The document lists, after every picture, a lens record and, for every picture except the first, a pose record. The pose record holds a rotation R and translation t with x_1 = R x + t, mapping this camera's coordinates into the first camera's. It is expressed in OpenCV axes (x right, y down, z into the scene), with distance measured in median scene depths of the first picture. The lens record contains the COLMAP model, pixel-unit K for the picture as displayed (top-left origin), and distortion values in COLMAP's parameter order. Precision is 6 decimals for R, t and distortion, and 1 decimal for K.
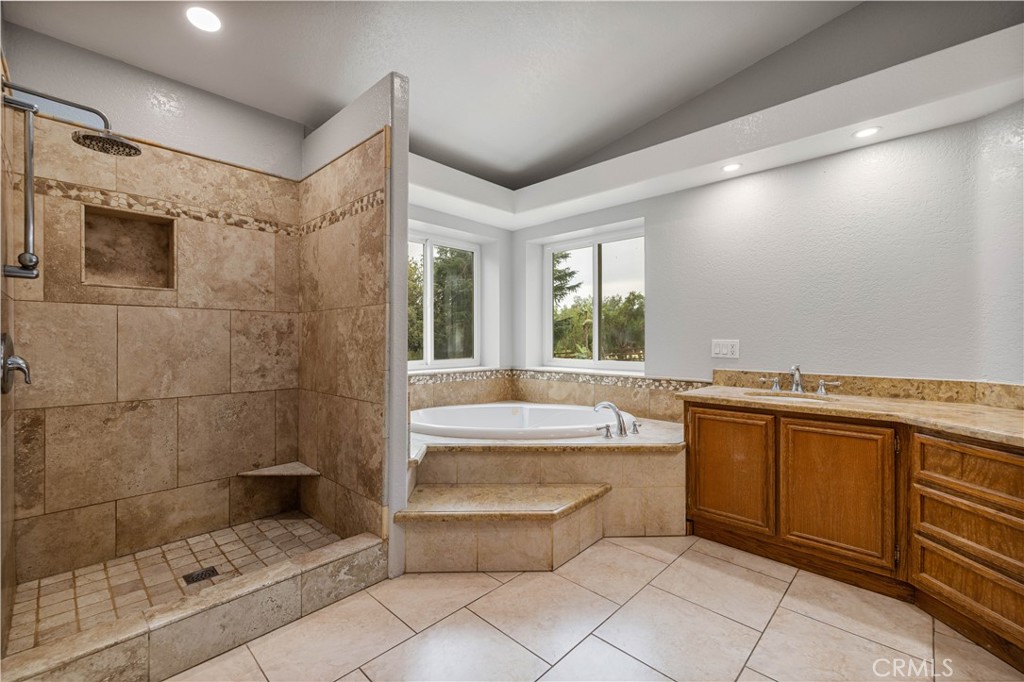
lens RADIAL K [[435.3, 0, 510.5], [0, 435.3, 340.0], [0, 0, 1]] dist [0.006561, -0.000863]
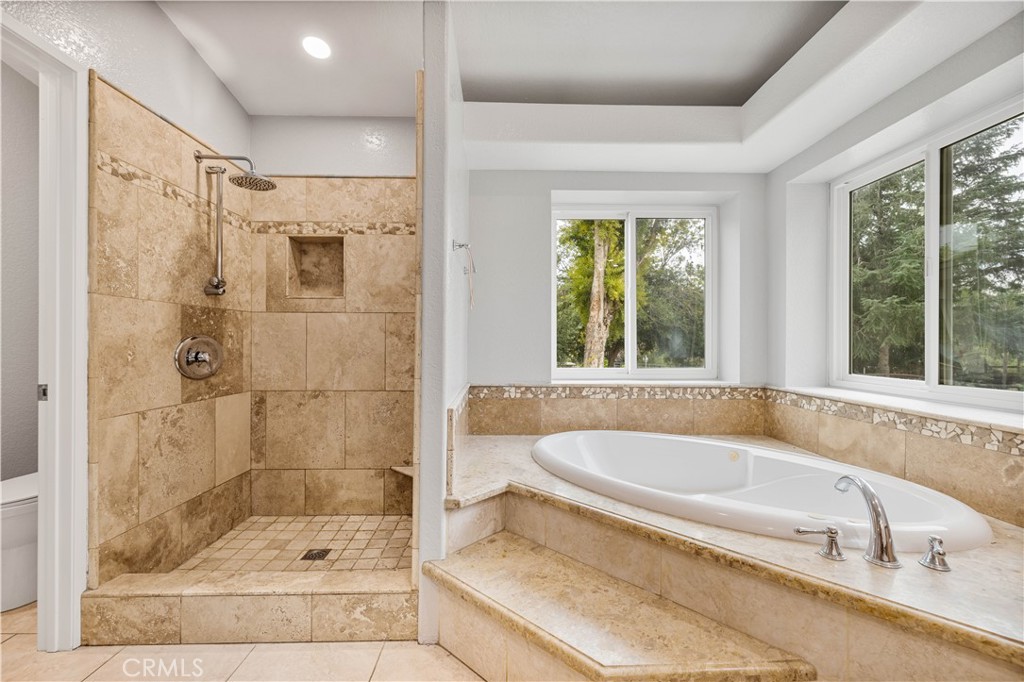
lens RADIAL K [[435.3, 0, 510.7], [0, 435.3, 341.6], [0, 0, 1]] dist [0.006561, -0.000863]
pose [[0.696938, 0.002144, -0.717128, 0.361036], [-0.003473, 0.999994, -0.000386, 0.000981], [0.717123, 0.002759, 0.696941, 0.502486]]
